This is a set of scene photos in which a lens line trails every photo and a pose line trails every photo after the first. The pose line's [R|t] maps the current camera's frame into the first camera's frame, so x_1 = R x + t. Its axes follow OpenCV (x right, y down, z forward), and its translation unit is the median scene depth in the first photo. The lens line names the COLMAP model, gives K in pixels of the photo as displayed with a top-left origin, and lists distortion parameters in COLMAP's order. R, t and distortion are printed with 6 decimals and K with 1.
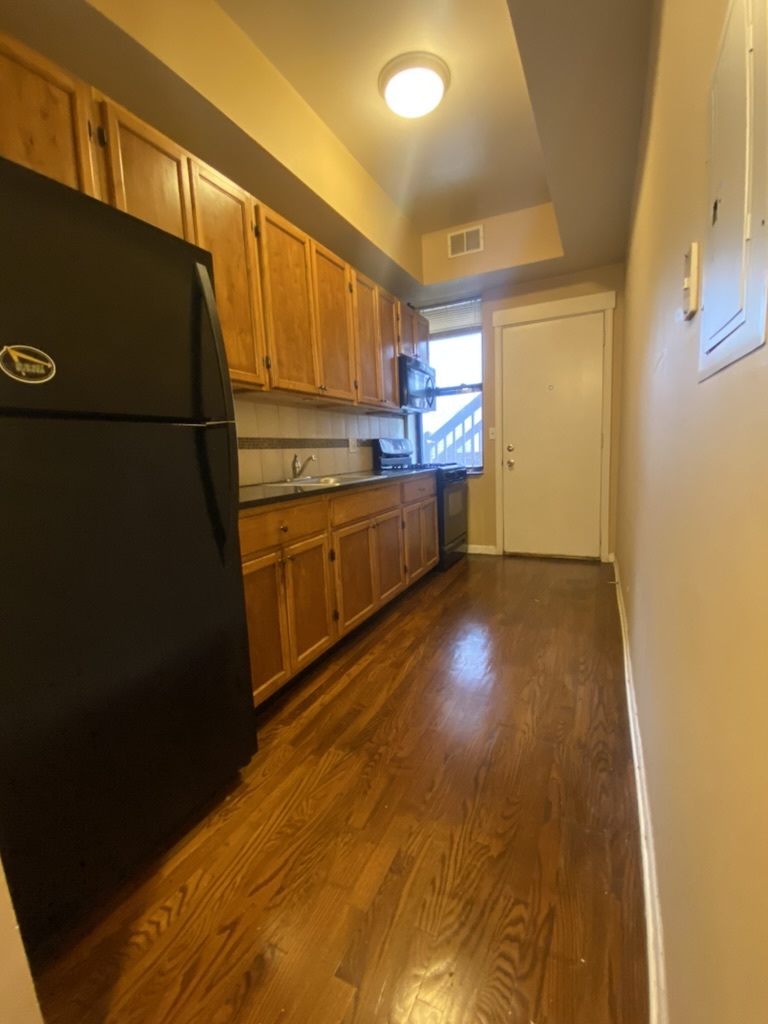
lens RADIAL K [[449.0, 0, 381.5], [0, 449.0, 511.5], [0, 0, 1]] dist [-0.016723, 0.000489]
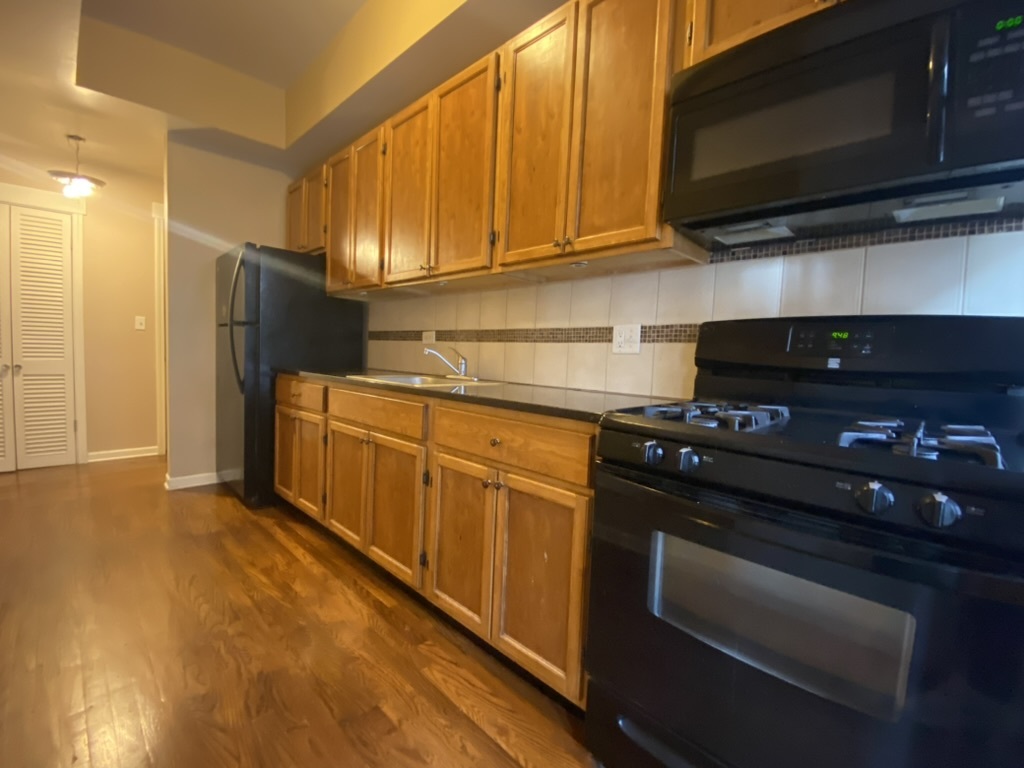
lens RADIAL K [[449.0, 0, 509.1], [0, 449.0, 378.4], [0, 0, 1]] dist [-0.016723, 0.000489]
pose [[-0.342134, 0.092014, -0.935135, 0.562310], [-0.136248, 0.979819, 0.146259, -0.207807], [0.929721, 0.177450, -0.322692, 1.360020]]
